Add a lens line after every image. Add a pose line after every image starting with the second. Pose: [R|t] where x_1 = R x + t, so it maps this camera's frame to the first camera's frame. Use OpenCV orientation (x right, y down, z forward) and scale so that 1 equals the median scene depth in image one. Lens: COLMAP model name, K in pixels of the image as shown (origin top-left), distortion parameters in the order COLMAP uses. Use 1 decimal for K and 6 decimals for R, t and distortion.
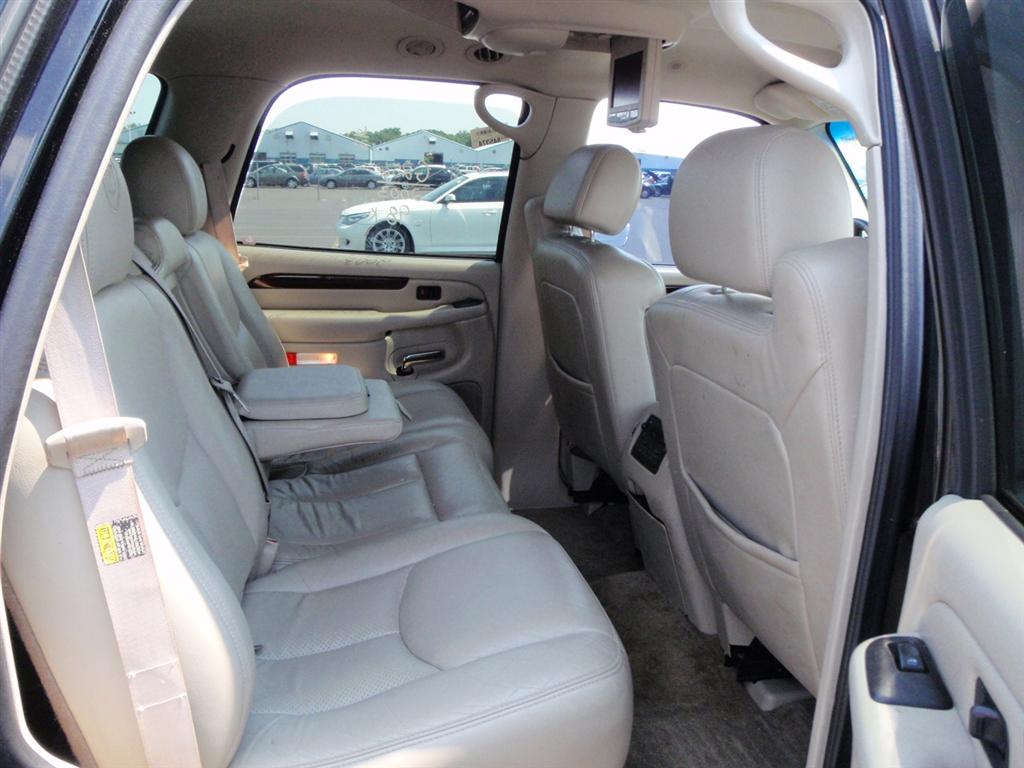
lens RADIAL K [[857.8, 0, 512.0], [0, 857.8, 384.0], [0, 0, 1]] dist [-0.050602, 0.018729]
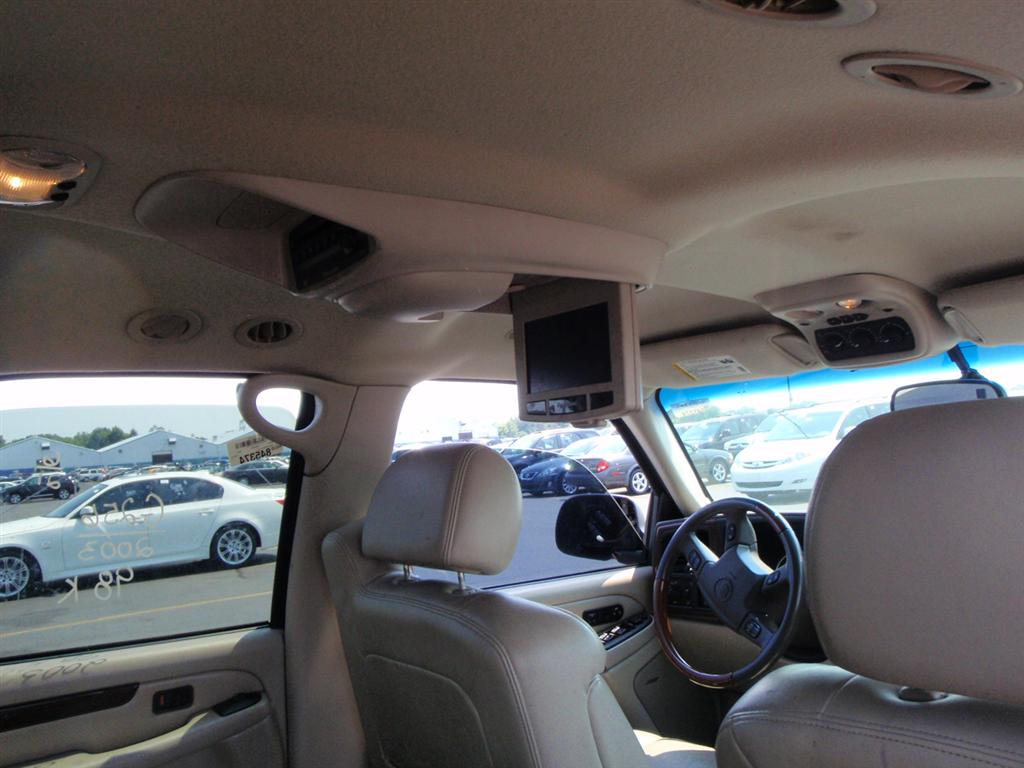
lens RADIAL K [[857.8, 0, 512.0], [0, 857.8, 384.0], [0, 0, 1]] dist [-0.050602, 0.018729]
pose [[0.909238, -0.074771, 0.409506, -0.109635], [0.199309, 0.941845, -0.270561, -0.108492], [-0.365461, 0.327622, 0.871265, 0.301646]]
